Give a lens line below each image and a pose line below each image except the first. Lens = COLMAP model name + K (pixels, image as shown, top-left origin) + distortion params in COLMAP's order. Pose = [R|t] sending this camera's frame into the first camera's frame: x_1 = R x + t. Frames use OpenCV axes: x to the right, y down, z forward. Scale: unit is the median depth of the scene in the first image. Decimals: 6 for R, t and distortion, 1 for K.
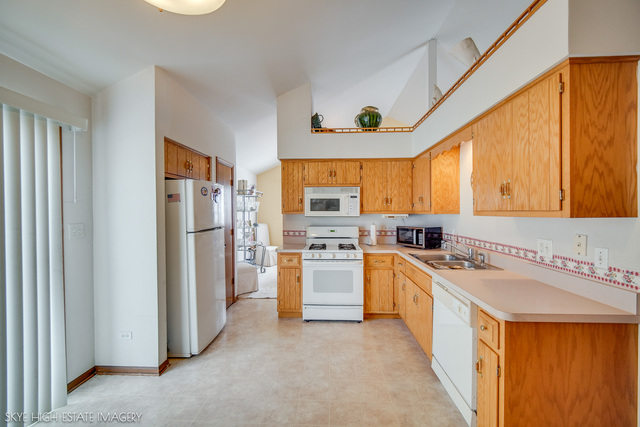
lens RADIAL K [[258.5, 0, 320.0], [0, 258.5, 213.5], [0, 0, 1]] dist [0.001998, -0.000001]
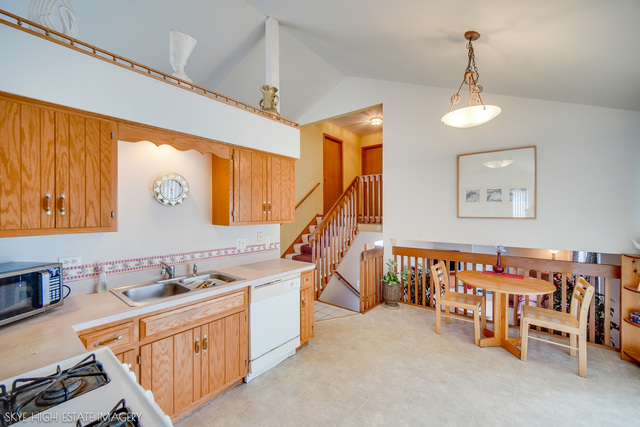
lens RADIAL K [[258.5, 0, 320.0], [0, 258.5, 213.5], [0, 0, 1]] dist [0.001998, -0.000001]
pose [[-0.801254, 0.001965, 0.598321, -0.264095], [0.010565, 0.999885, 0.010865, -0.035561], [-0.598231, 0.015027, -0.801183, 1.074627]]
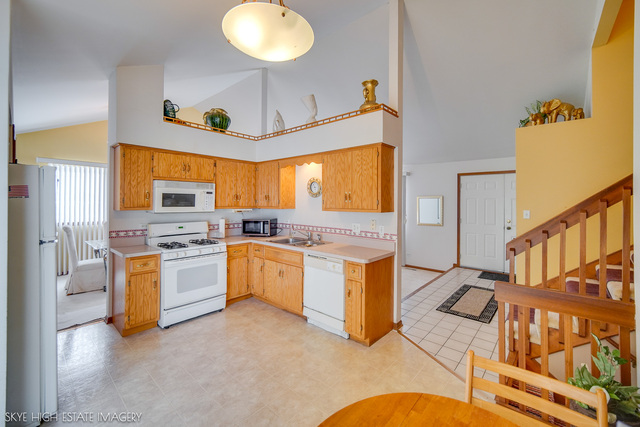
lens RADIAL K [[263.9, 0, 323.2], [0, 263.9, 200.4], [0, 0, 1]] dist [-0.001110, -0.000182]
pose [[0.627765, 0.010812, 0.778328, -0.433357], [-0.001701, 0.999920, -0.012519, -0.023408], [-0.778401, 0.006535, 0.627733, -0.019124]]
